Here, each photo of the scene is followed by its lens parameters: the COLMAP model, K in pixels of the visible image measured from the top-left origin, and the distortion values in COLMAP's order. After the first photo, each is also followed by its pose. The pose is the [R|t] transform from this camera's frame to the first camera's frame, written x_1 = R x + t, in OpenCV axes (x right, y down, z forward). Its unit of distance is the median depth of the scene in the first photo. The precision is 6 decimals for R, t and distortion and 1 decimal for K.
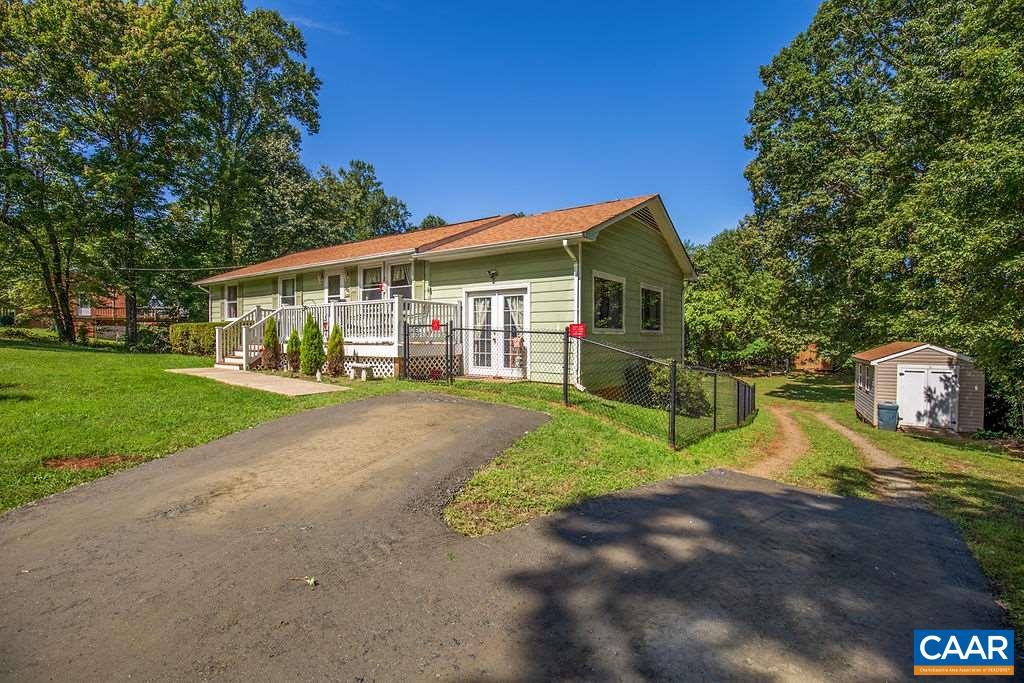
lens RADIAL K [[476.8, 0, 512.0], [0, 476.8, 347.6], [0, 0, 1]] dist [-0.029215, 0.004110]
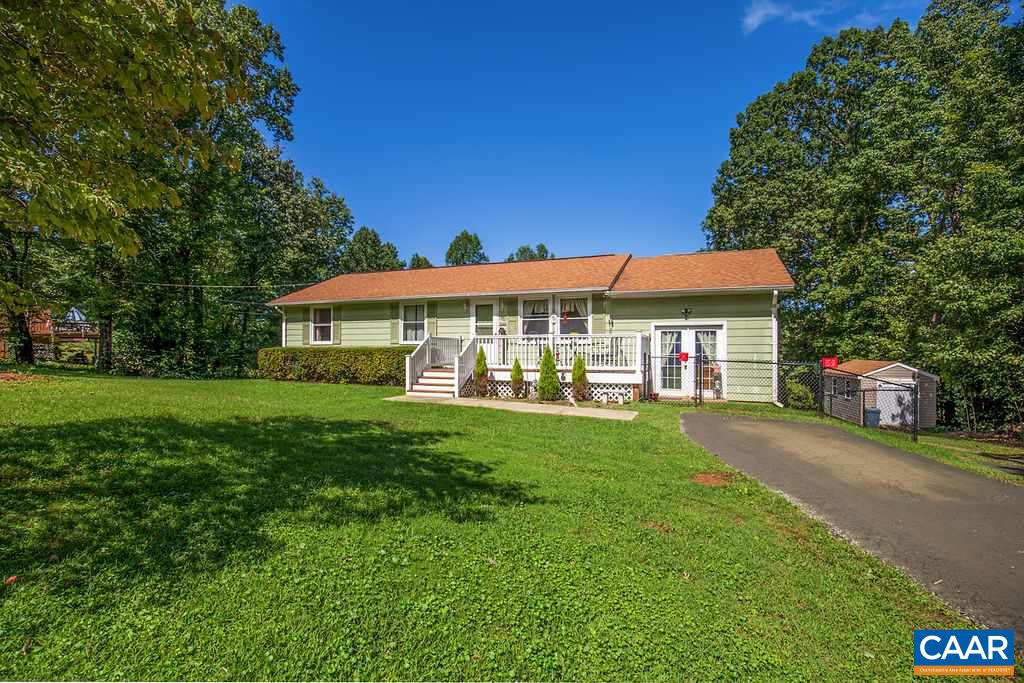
lens RADIAL K [[476.8, 0, 506.7], [0, 476.8, 350.8], [0, 0, 1]] dist [-0.029215, 0.004110]
pose [[0.972703, -0.002728, 0.232039, -0.510027], [0.007172, 0.999807, -0.018310, -0.025389], [-0.231945, 0.019474, 0.972534, -0.040534]]
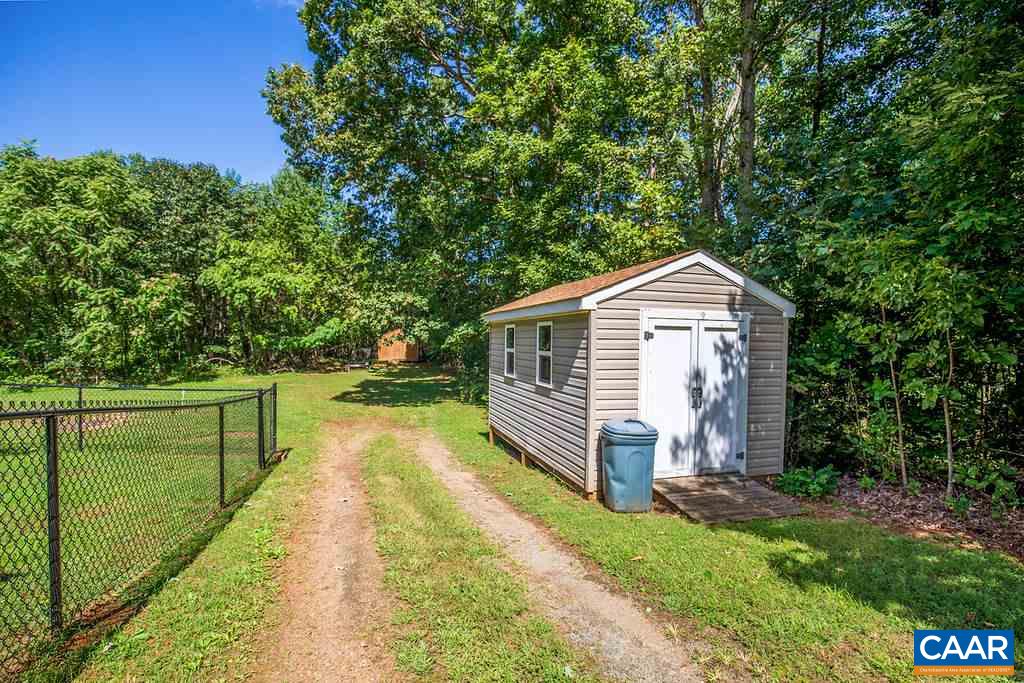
lens RADIAL K [[476.8, 0, 505.8], [0, 476.8, 345.3], [0, 0, 1]] dist [-0.029215, 0.004110]
pose [[0.694891, -0.004402, 0.719102, 0.516421], [0.006519, 0.999979, -0.000177, 0.064903], [-0.719086, 0.004811, 0.694904, 0.851114]]
